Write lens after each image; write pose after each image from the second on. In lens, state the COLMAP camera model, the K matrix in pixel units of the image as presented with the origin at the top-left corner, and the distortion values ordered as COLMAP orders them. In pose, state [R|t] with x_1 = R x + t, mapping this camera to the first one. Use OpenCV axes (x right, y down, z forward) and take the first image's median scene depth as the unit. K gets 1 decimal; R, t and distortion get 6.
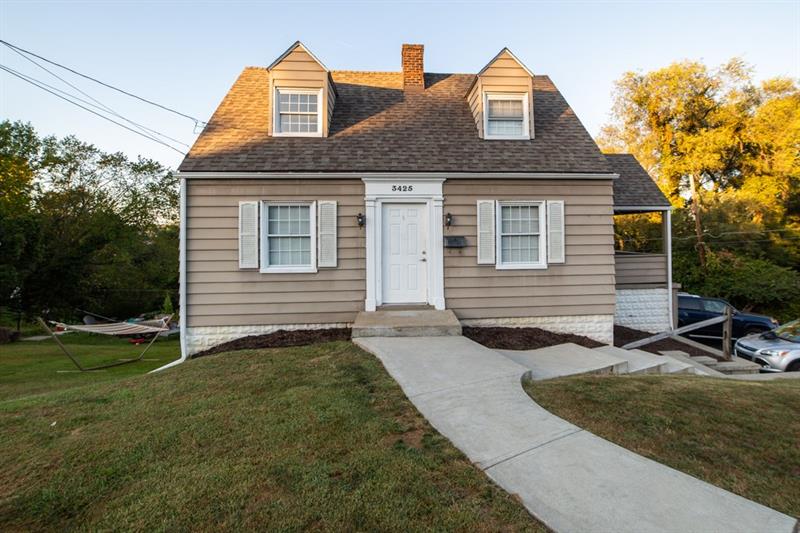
lens RADIAL K [[370.1, 0, 399.3], [0, 370.1, 215.3], [0, 0, 1]] dist [-0.011166, 0.000189]
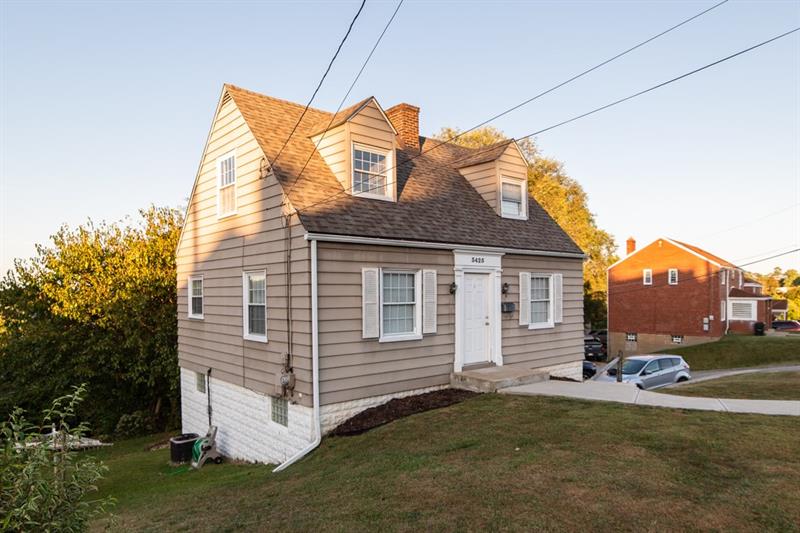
lens RADIAL K [[519.3, 0, 402.4], [0, 519.3, 302.5], [0, 0, 1]] dist [0.003764, -0.000605]
pose [[0.806874, -0.010848, 0.590624, -1.099023], [-0.013450, 0.999235, 0.036727, 0.000622], [-0.590571, -0.037578, 0.806111, -0.128868]]
